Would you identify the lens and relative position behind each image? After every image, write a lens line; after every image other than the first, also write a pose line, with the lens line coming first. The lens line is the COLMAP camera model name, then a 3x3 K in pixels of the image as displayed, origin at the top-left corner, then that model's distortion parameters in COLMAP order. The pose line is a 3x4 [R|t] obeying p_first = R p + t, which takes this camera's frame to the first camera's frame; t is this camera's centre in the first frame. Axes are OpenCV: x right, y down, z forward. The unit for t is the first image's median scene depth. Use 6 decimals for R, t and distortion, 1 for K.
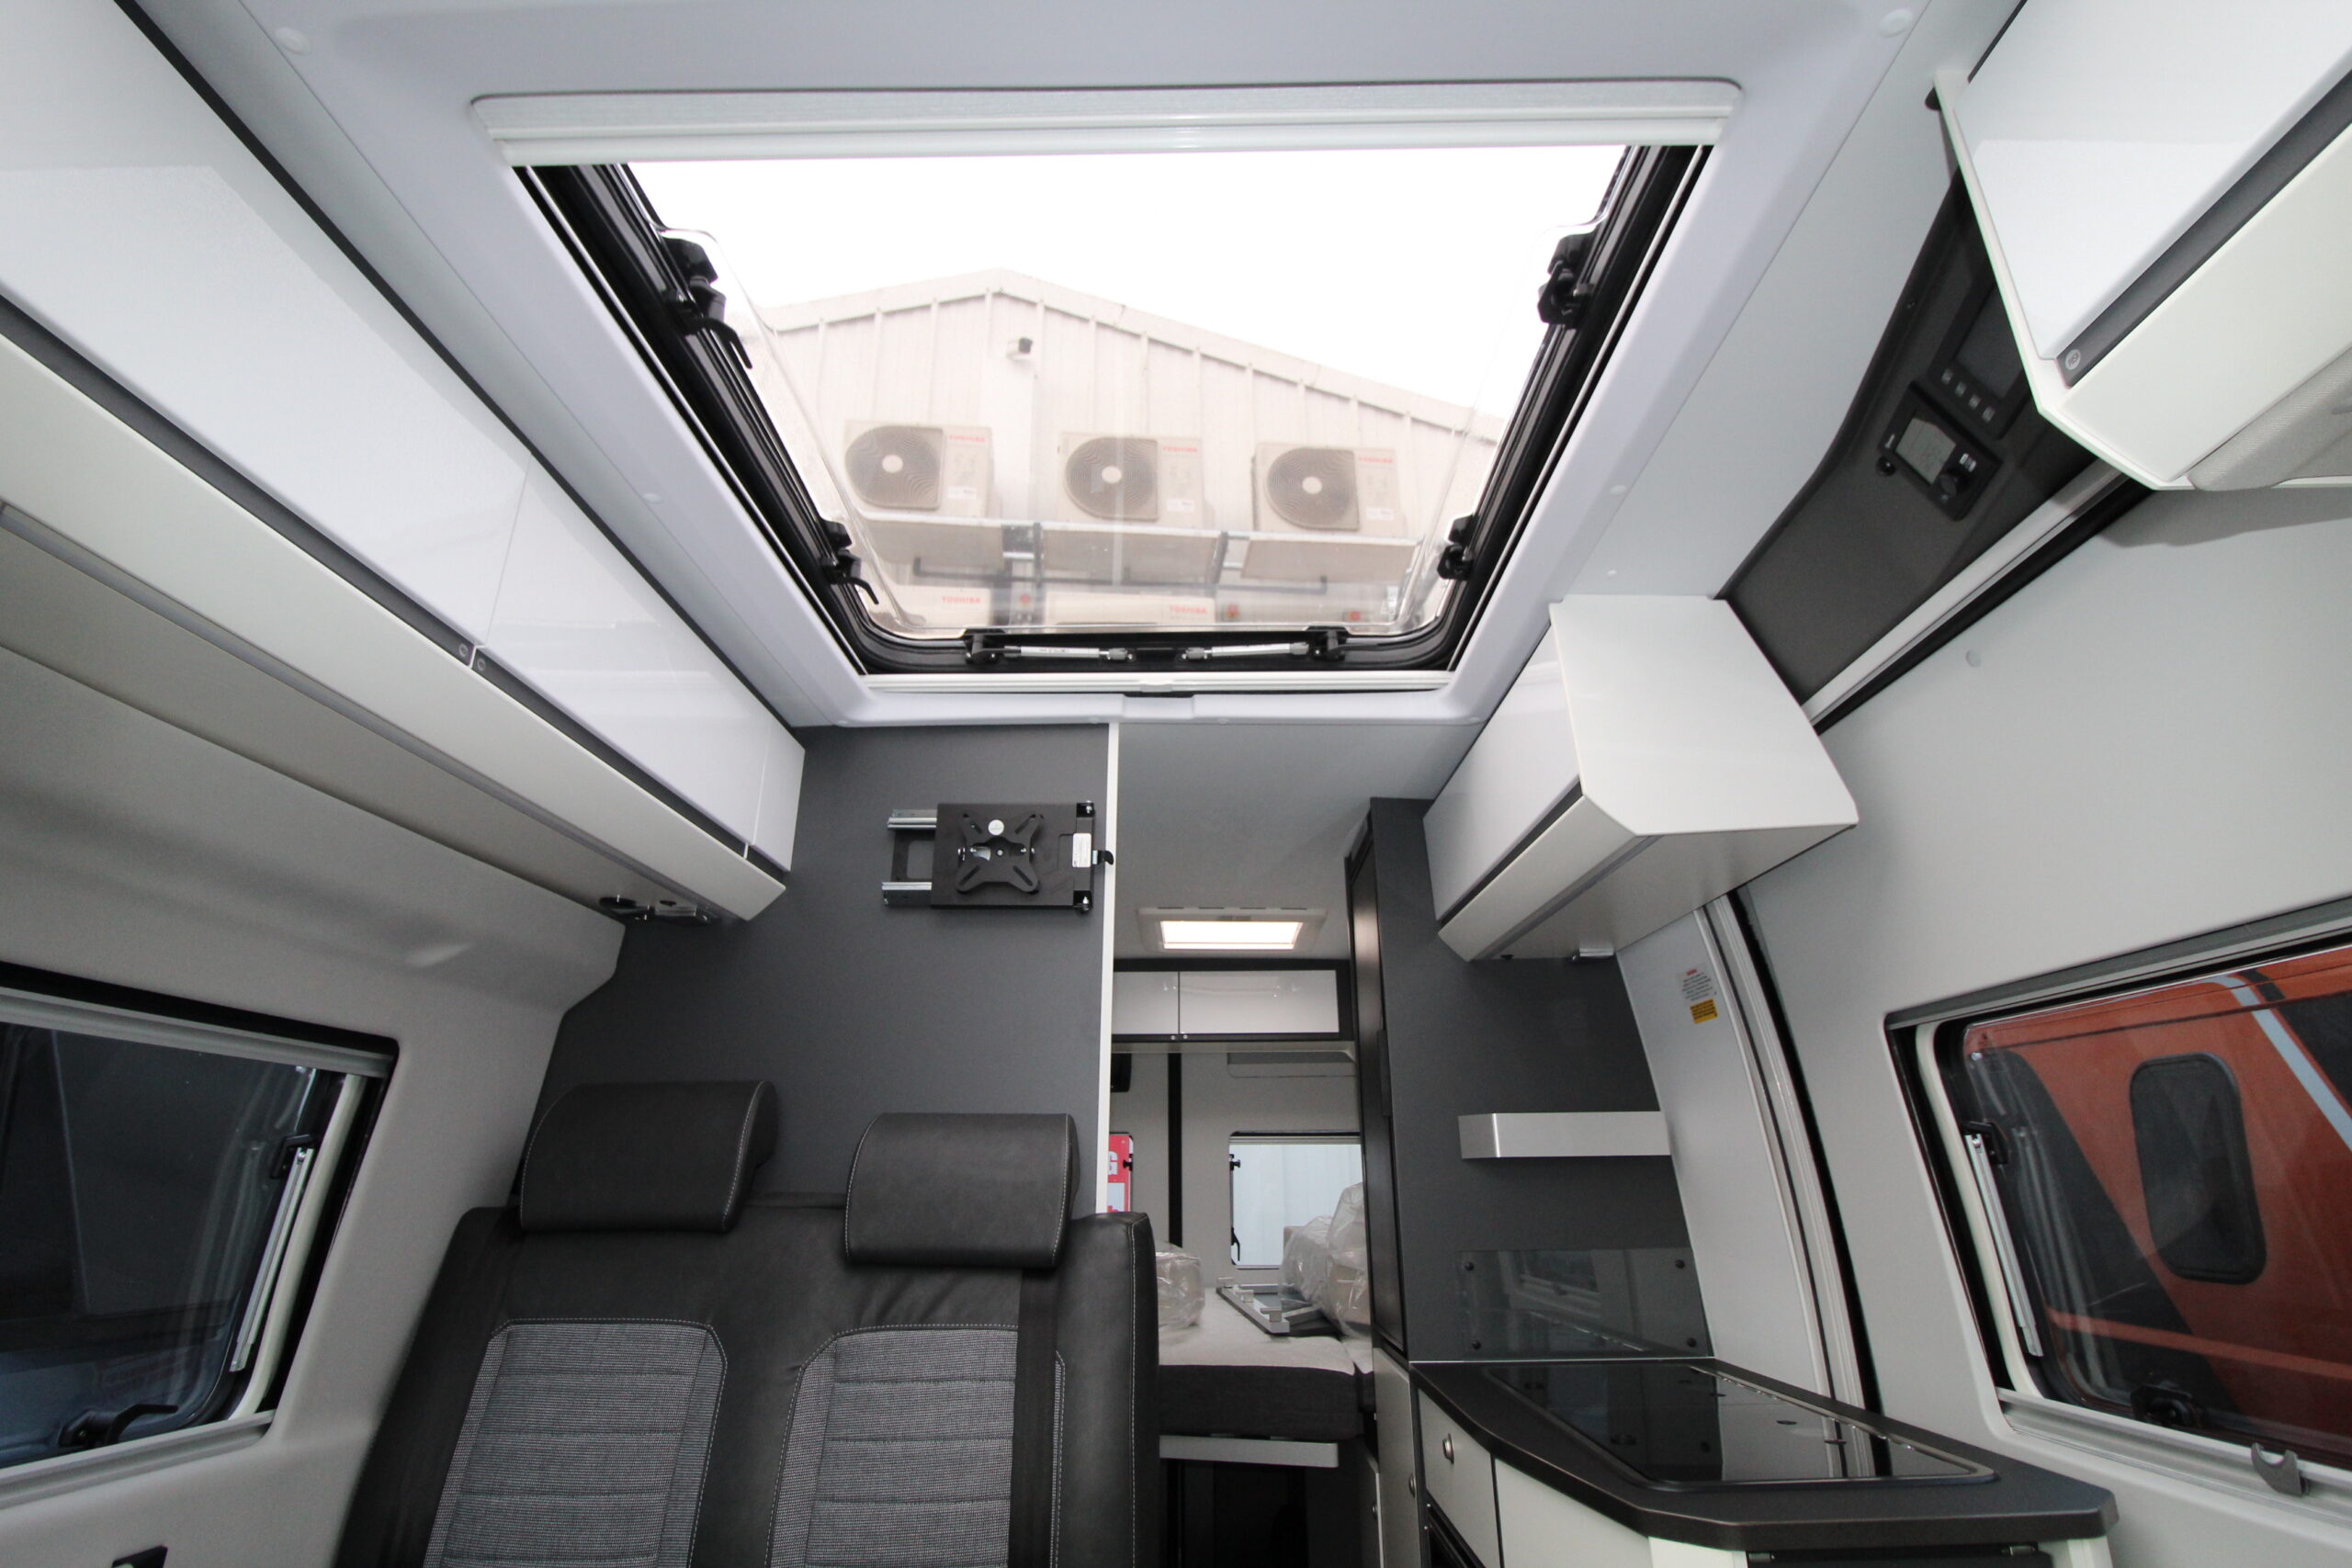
lens RADIAL K [[1166.1, 0, 1189.5], [0, 1166.1, 767.7], [0, 0, 1]] dist [0.002890, -0.013367]
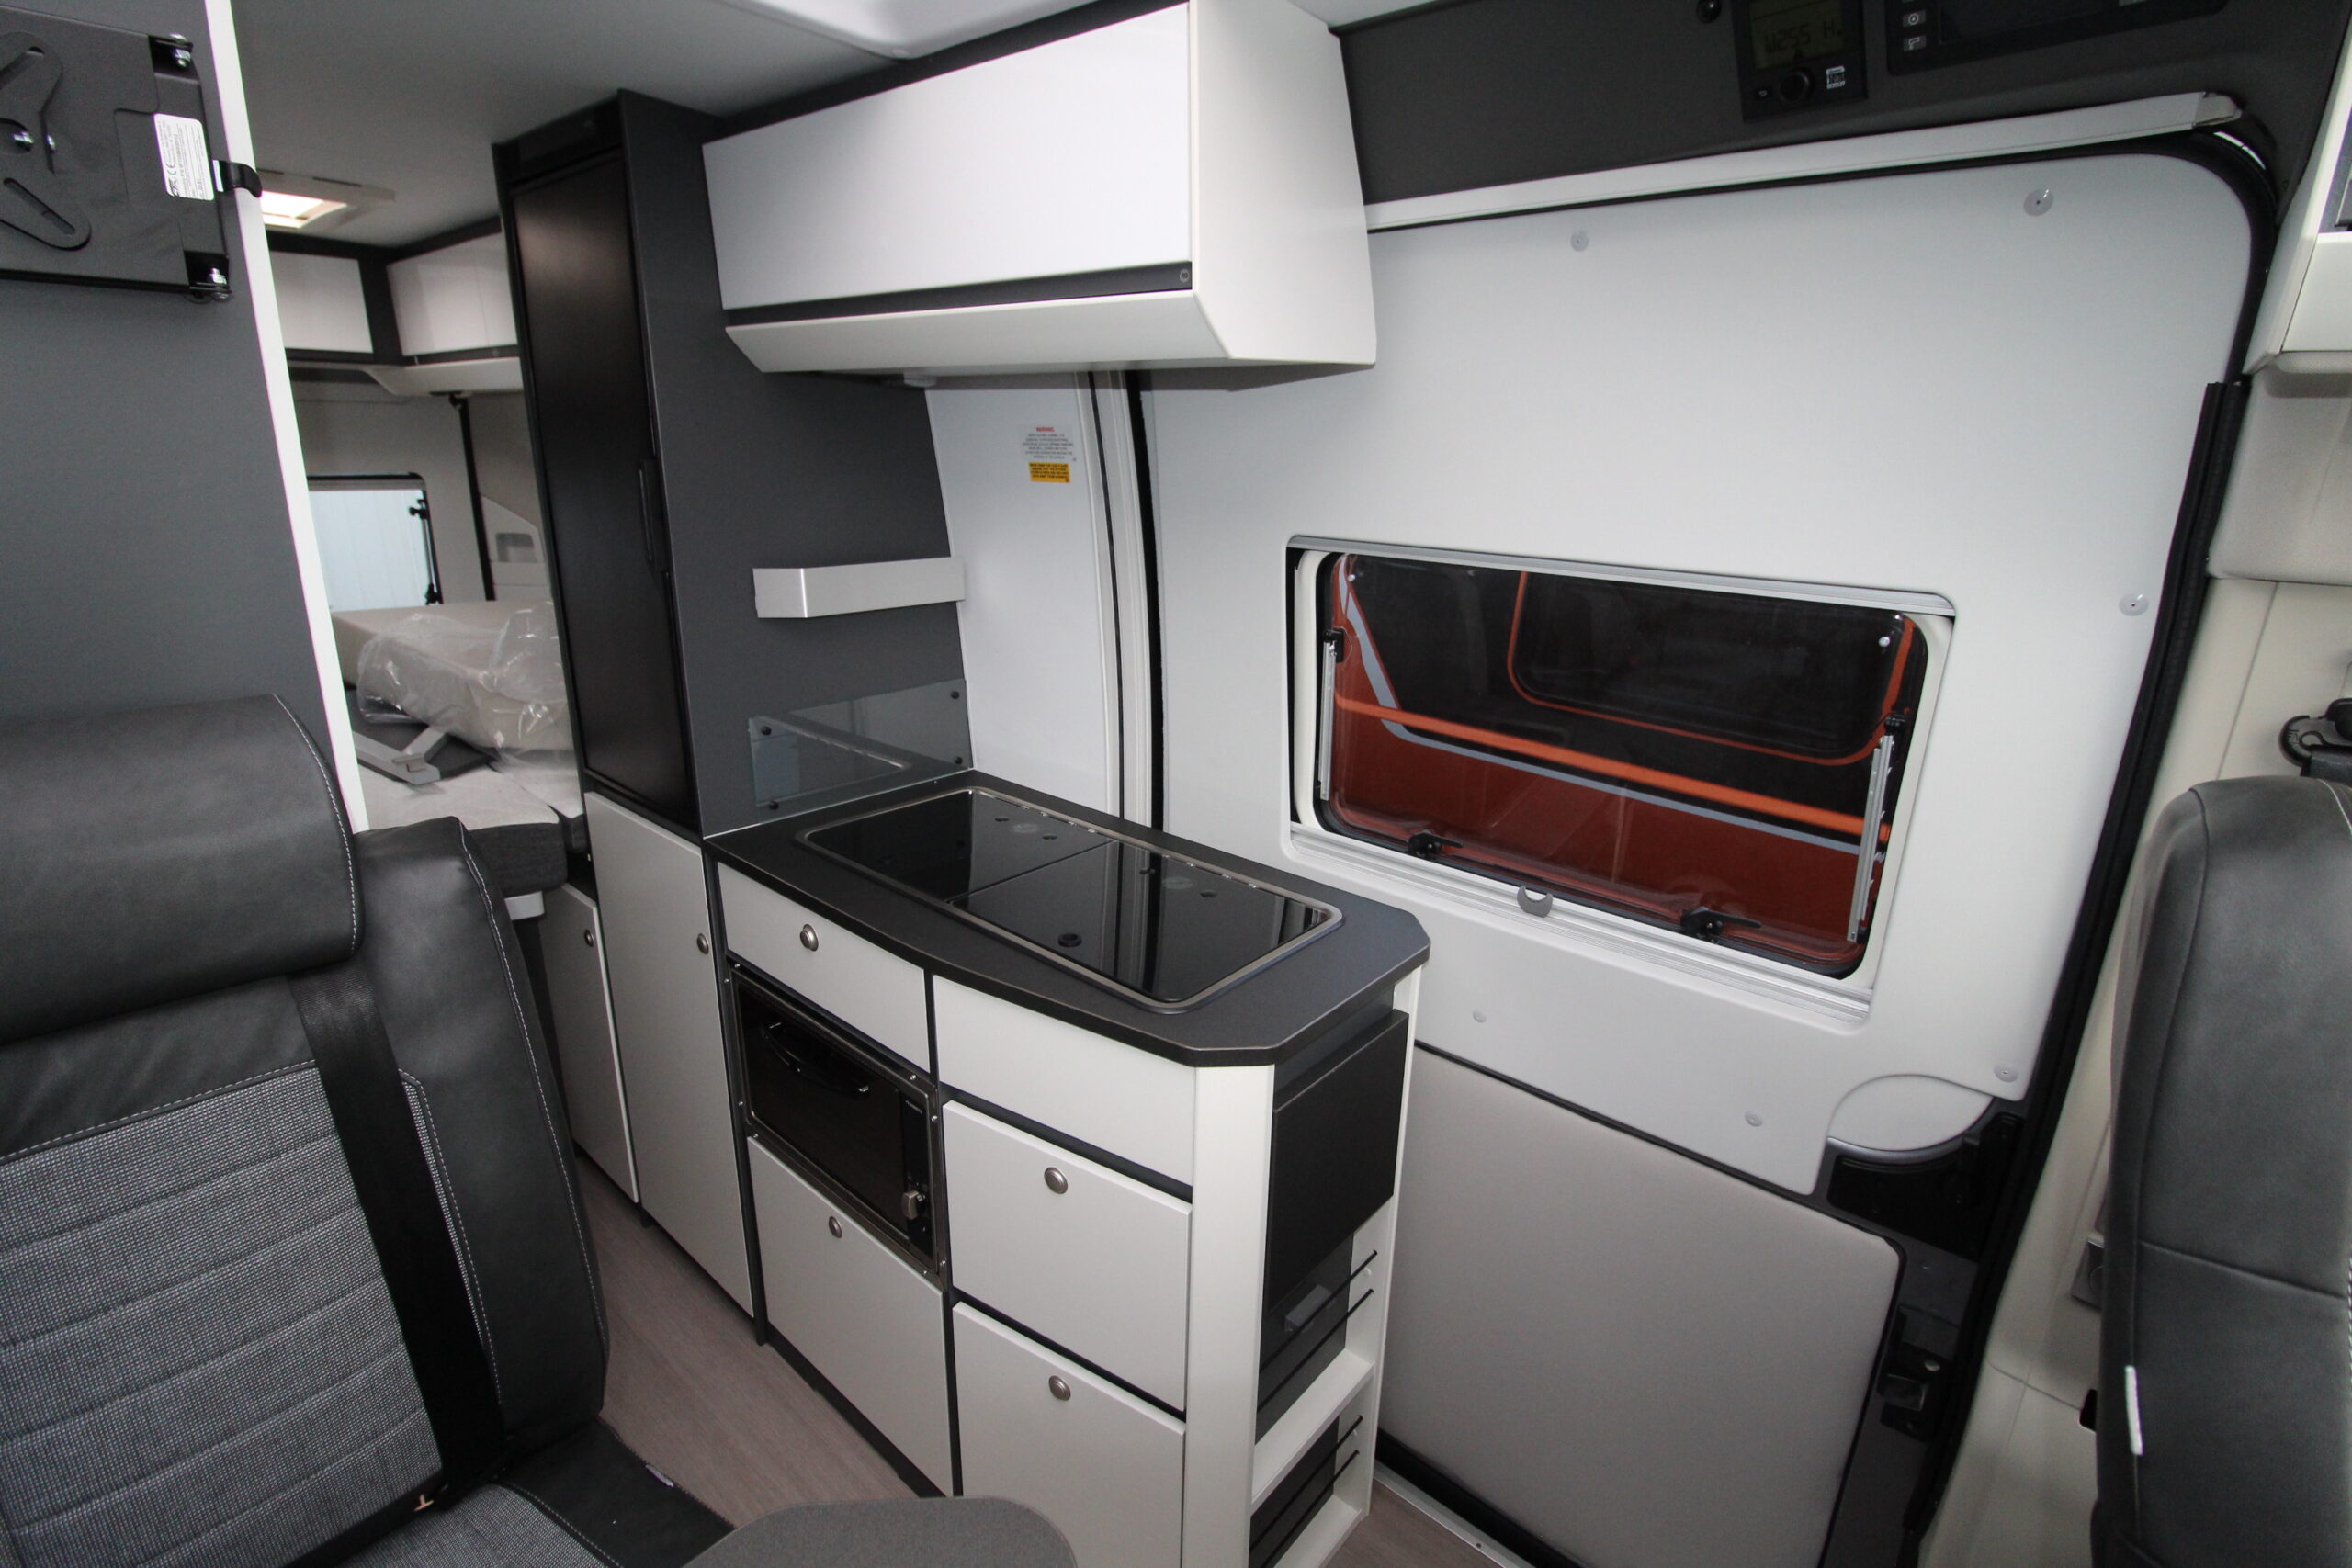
lens RADIAL K [[1091.2, 0, 1181.9], [0, 1091.2, 768.5], [0, 0, 1]] dist [-0.000906, -0.010622]
pose [[0.649054, -0.194551, 0.735444, -0.218456], [-0.284229, 0.834719, 0.471654, -0.044797], [-0.705650, -0.515164, 0.486481, 0.431244]]
